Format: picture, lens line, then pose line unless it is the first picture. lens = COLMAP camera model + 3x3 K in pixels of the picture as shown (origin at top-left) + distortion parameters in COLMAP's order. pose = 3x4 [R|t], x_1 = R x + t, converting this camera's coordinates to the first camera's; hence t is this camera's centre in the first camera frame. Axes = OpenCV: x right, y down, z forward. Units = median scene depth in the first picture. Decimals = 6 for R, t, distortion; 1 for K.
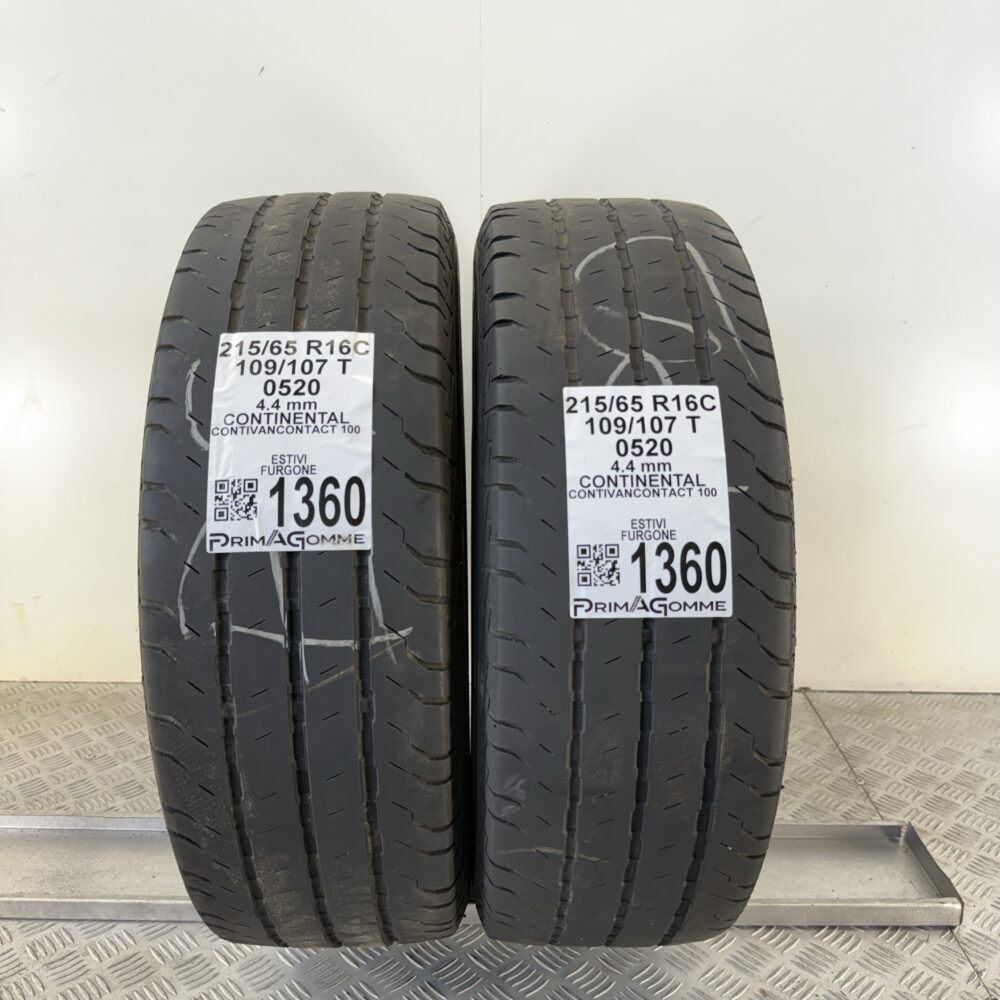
lens RADIAL K [[1013.0, 0, 500.0], [0, 1013.0, 500.0], [0, 0, 1]] dist [0.161628, -0.478642]
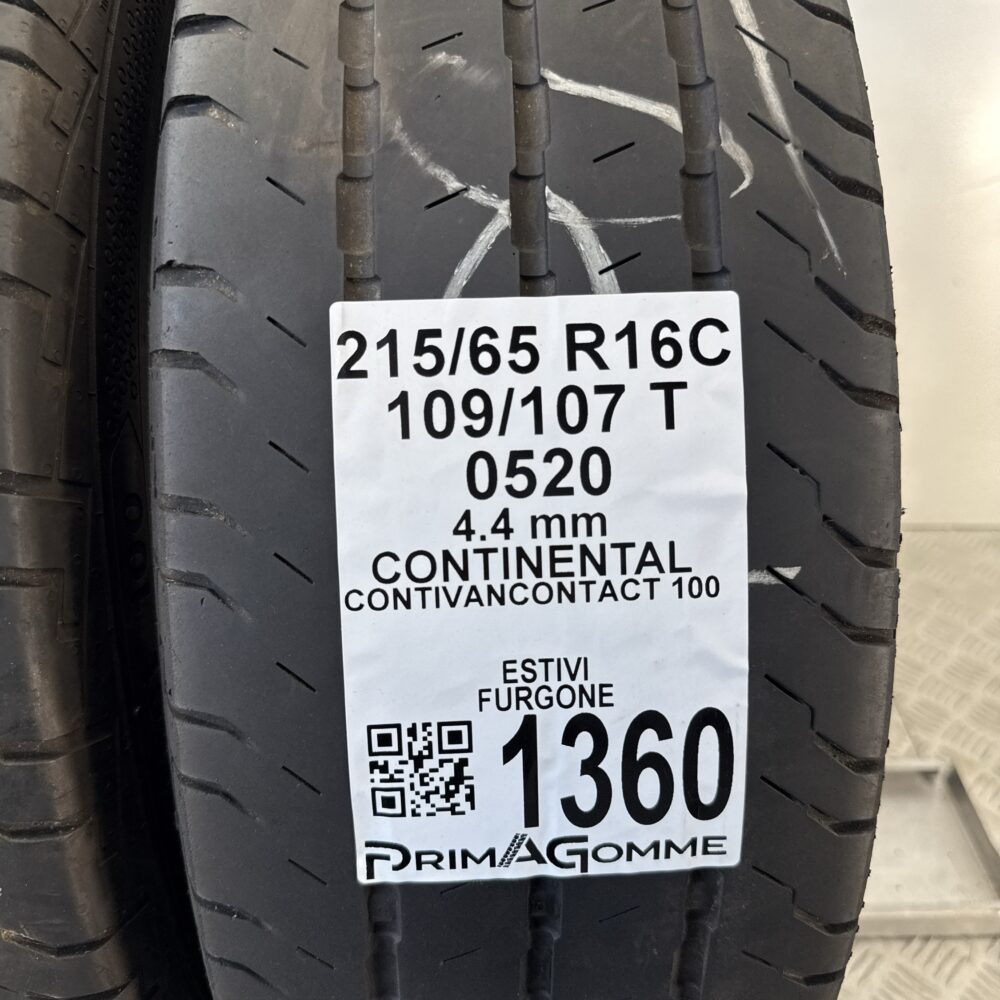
lens RADIAL K [[1013.0, 0, 500.0], [0, 1013.0, 500.0], [0, 0, 1]] dist [0.161628, -0.478642]
pose [[0.999875, -0.013527, 0.008131, 0.123919], [0.010350, 0.950916, 0.309277, -0.161614], [-0.011915, -0.309155, 0.950937, 0.631159]]
